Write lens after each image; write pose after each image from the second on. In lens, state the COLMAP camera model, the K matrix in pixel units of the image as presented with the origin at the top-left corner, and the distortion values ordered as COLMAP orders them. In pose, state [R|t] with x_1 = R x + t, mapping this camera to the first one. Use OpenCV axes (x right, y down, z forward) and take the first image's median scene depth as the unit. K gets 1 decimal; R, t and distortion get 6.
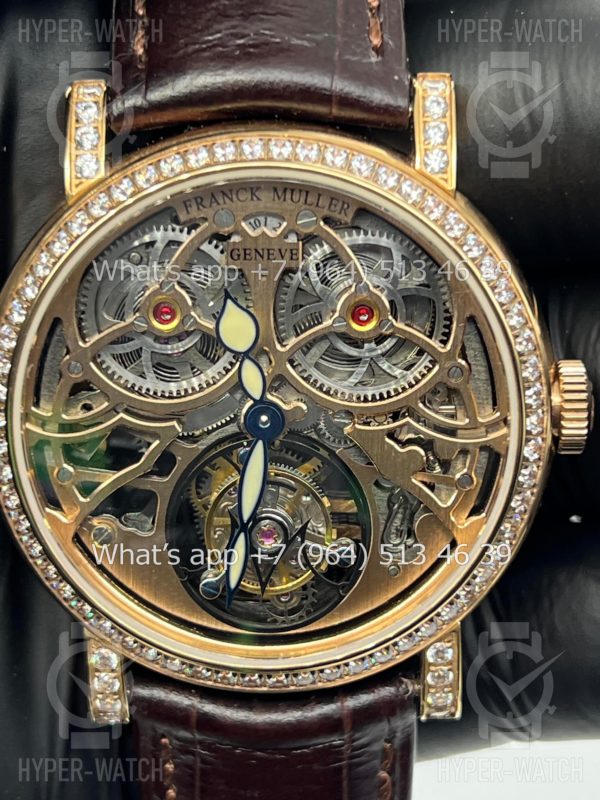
lens RADIAL K [[1861.2, 0, 302.6], [0, 1861.2, 398.3], [0, 0, 1]] dist [0.179992, 0.000000]
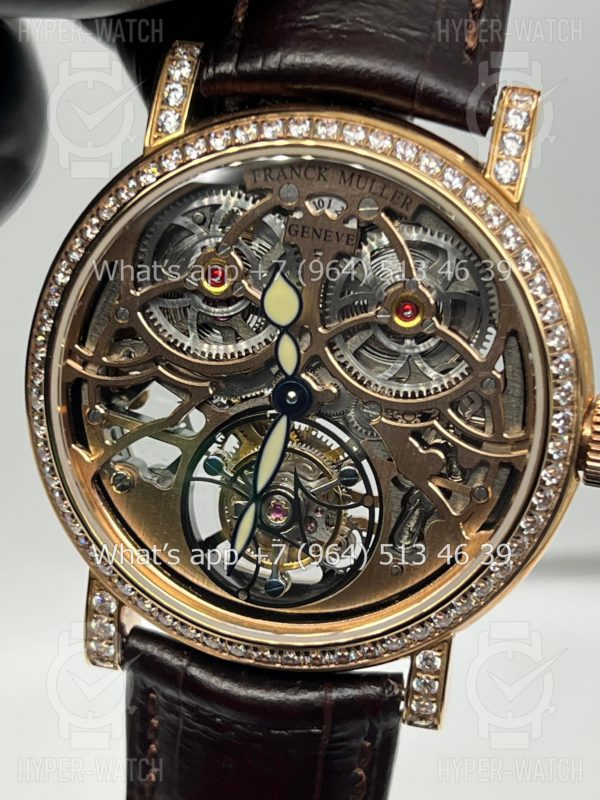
lens RADIAL K [[1861.2, 0, 297.1], [0, 1861.2, 397.5], [0, 0, 1]] dist [0.179992, 0.000000]
pose [[0.976770, 0.178523, -0.118530, 0.101159], [-0.181638, 0.983236, -0.015930, 0.027826], [0.113699, 0.037090, 0.992823, -0.002622]]
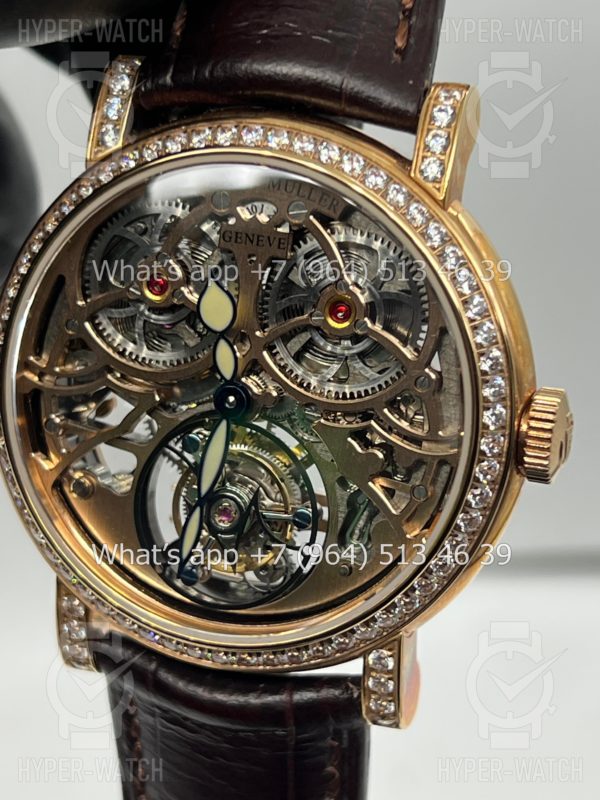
lens RADIAL K [[1861.2, 0, 302.7], [0, 1861.2, 398.1], [0, 0, 1]] dist [0.179992, 0.000000]
pose [[0.956564, 0.149140, -0.250484, 0.271061], [-0.152128, 0.988332, 0.007506, -0.003187], [0.248681, 0.030926, 0.968092, 0.019943]]
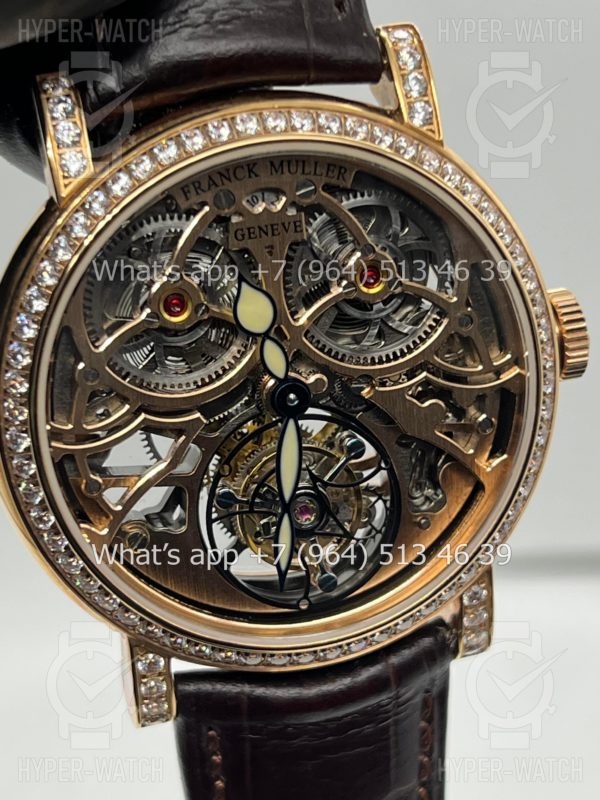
lens RADIAL K [[1861.2, 0, 300.6], [0, 1861.2, 408.2], [0, 0, 1]] dist [0.179992, 0.000000]
pose [[0.961442, -0.160657, 0.223200, -0.235521], [0.148397, 0.986392, 0.070770, -0.051501], [-0.231532, -0.034919, 0.972200, 0.040139]]
